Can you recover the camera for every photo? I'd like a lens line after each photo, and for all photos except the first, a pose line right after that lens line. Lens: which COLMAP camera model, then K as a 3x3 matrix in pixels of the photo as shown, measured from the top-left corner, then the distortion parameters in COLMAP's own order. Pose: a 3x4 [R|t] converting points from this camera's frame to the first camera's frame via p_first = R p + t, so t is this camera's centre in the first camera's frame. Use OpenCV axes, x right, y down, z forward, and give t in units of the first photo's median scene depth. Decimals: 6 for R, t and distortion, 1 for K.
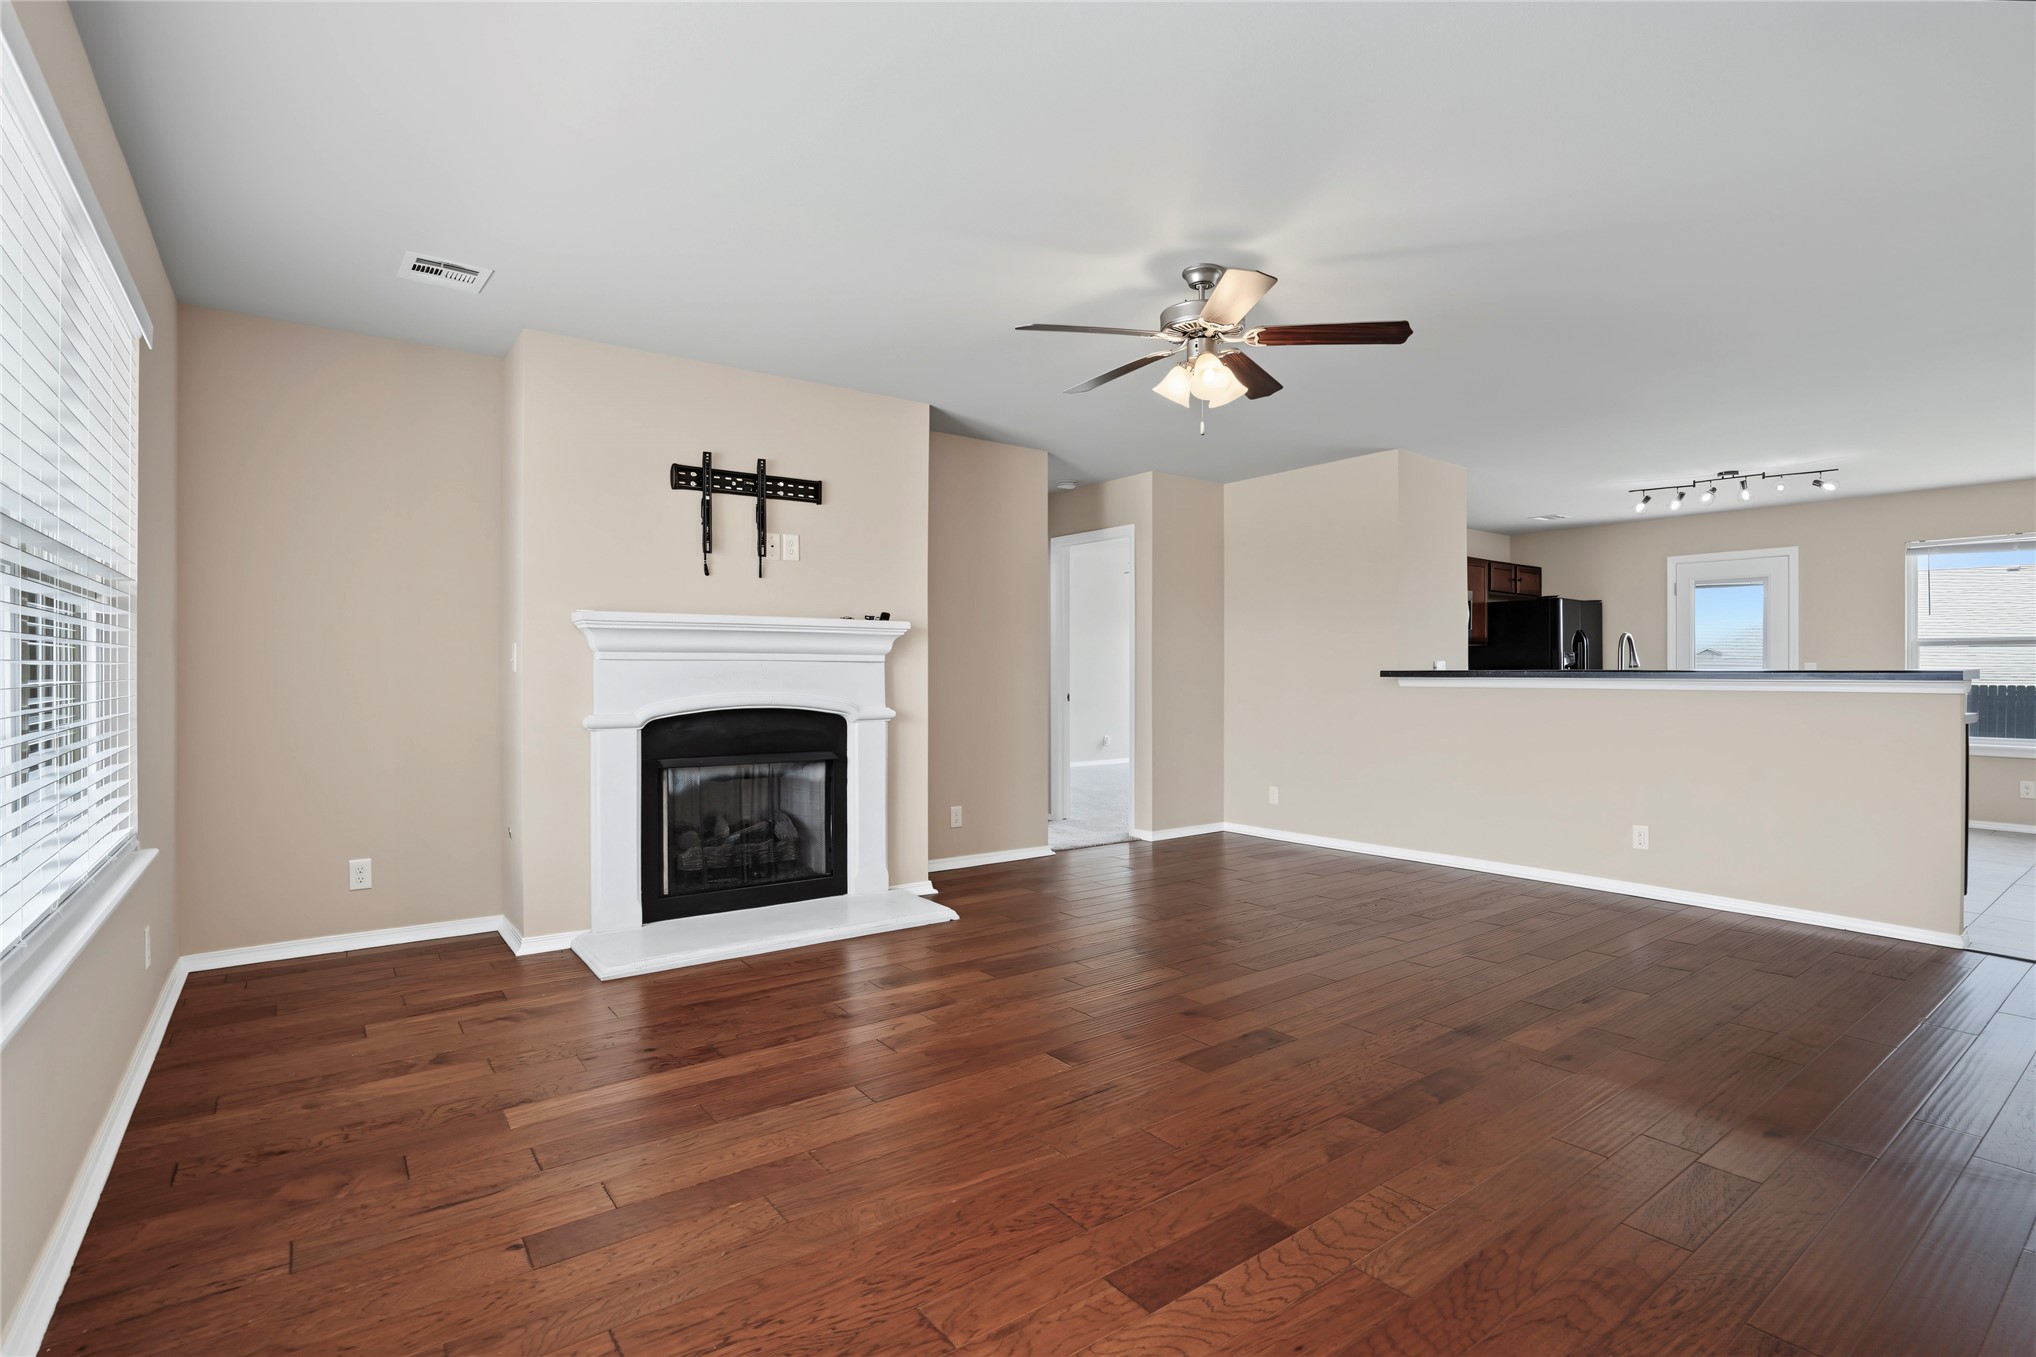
lens RADIAL K [[969.1, 0, 1017.7], [0, 969.1, 679.3], [0, 0, 1]] dist [-0.059280, 0.024643]
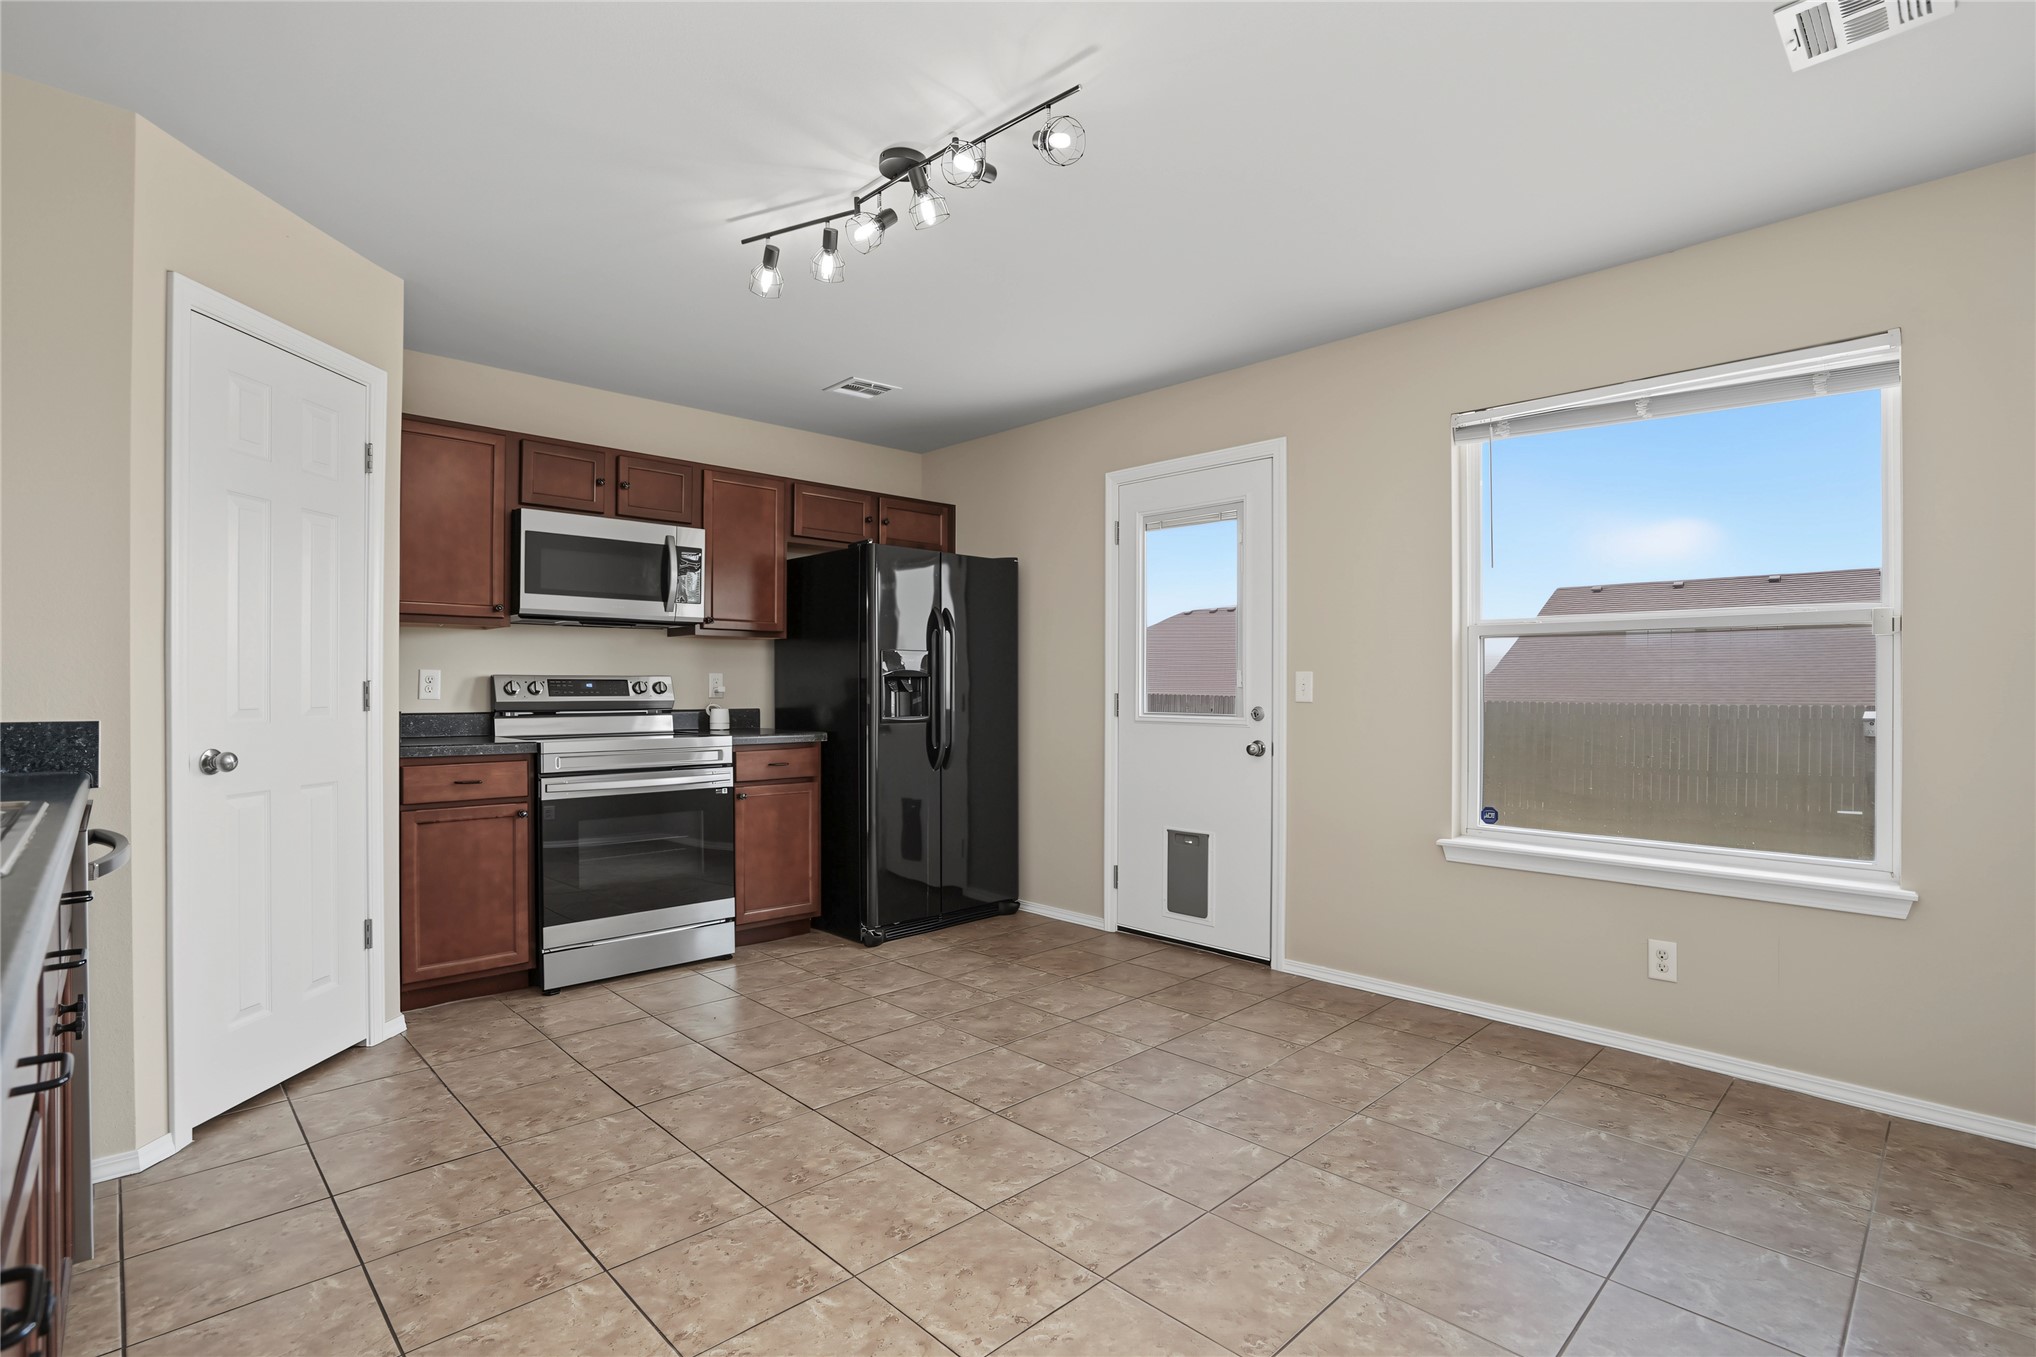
lens RADIAL K [[955.7, 0, 1015.1], [0, 955.7, 687.1], [0, 0, 1]] dist [-0.062192, 0.024787]
pose [[0.992873, 0.001175, 0.119171, 1.108619], [-0.000353, 0.999976, -0.006921, -0.008454], [-0.119177, 0.006830, 0.992850, 0.915965]]
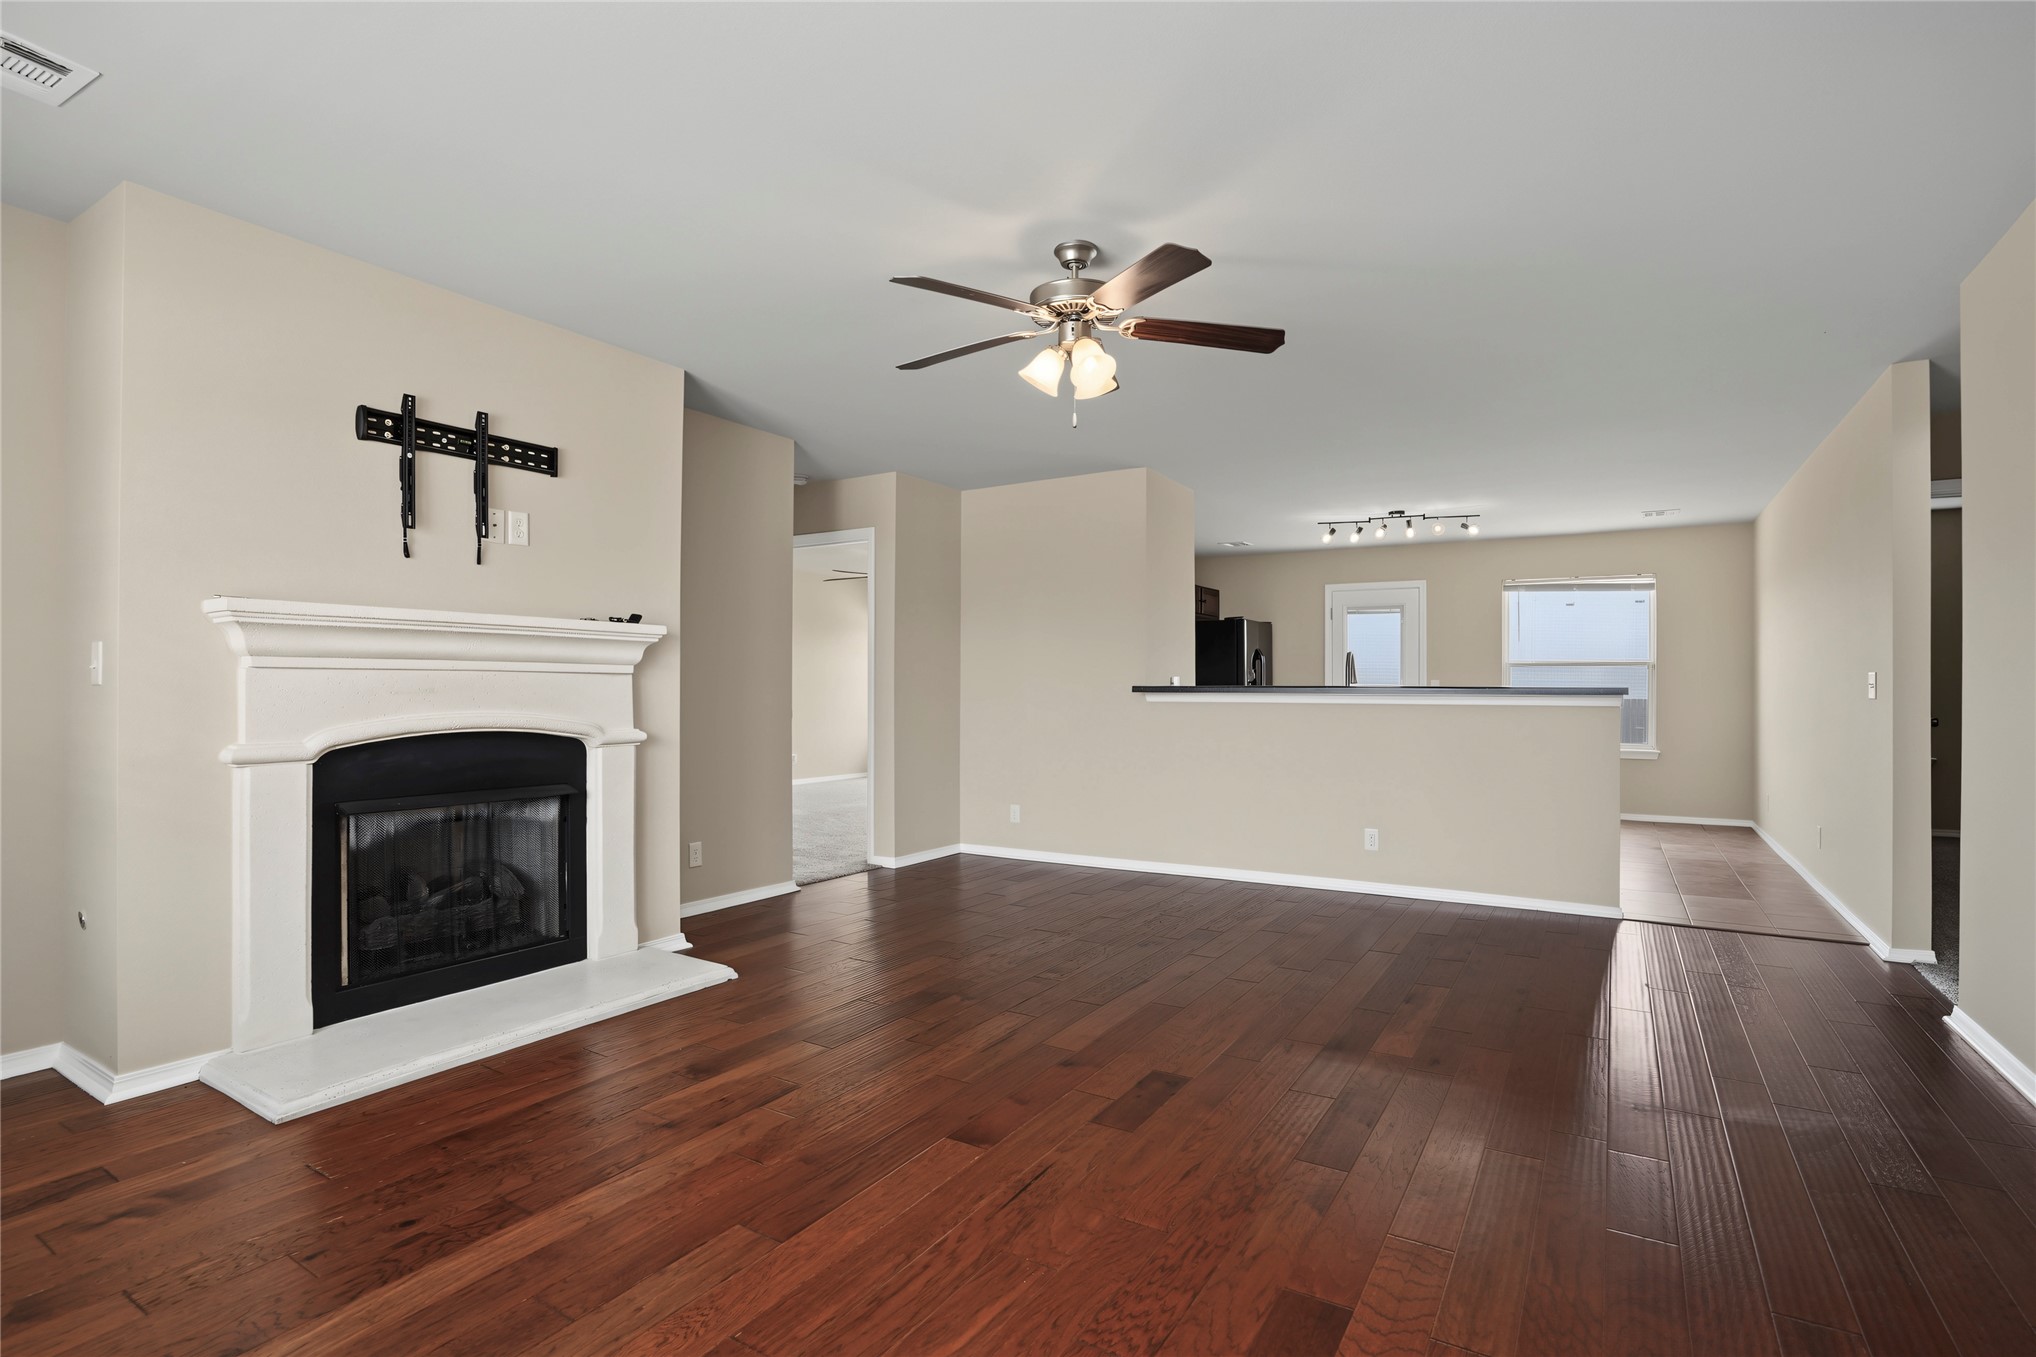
lens RADIAL K [[979.4, 0, 1012.5], [0, 979.4, 686.6], [0, 0, 1]] dist [-0.059218, 0.025140]
pose [[0.931737, 0.002476, 0.363126, -0.148367], [0.000295, 0.999971, -0.007574, -0.000515], [-0.363135, 0.007164, 0.931709, 0.119963]]
